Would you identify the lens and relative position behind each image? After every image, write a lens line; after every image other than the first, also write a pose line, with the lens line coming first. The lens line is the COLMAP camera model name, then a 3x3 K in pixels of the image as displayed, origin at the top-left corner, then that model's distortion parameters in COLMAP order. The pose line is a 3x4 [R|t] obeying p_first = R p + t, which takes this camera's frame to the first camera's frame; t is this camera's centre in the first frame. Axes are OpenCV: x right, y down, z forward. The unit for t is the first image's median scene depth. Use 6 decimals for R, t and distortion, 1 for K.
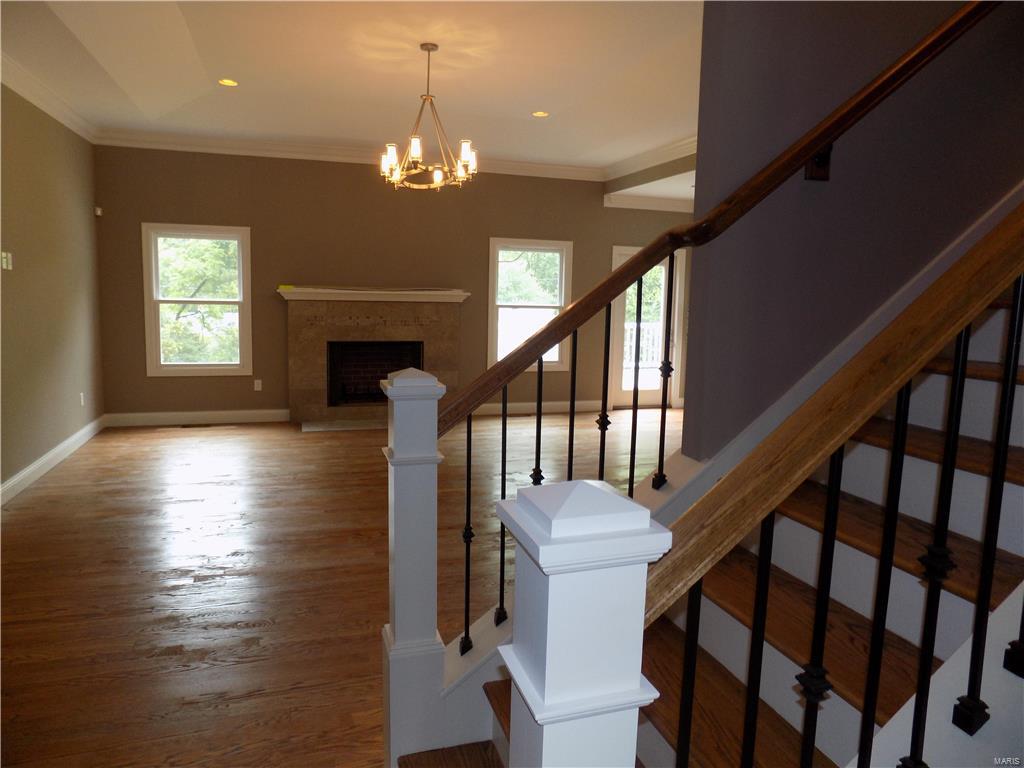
lens RADIAL K [[690.7, 0, 513.0], [0, 690.7, 380.0], [0, 0, 1]] dist [-0.079835, 0.073900]
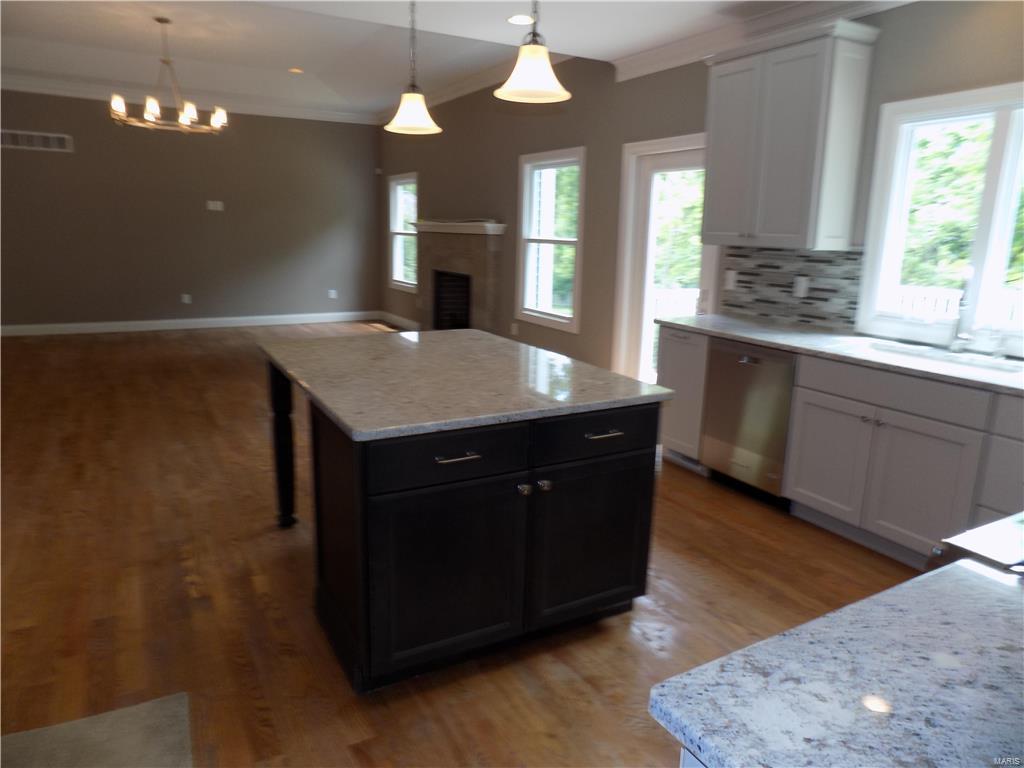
lens RADIAL K [[690.7, 0, 512.7], [0, 690.7, 381.6], [0, 0, 1]] dist [-0.079835, 0.073900]
pose [[0.203271, 0.195560, -0.959394, 0.862320], [-0.145020, 0.975057, 0.168027, -0.085883], [0.968324, 0.104976, 0.226560, 0.893735]]
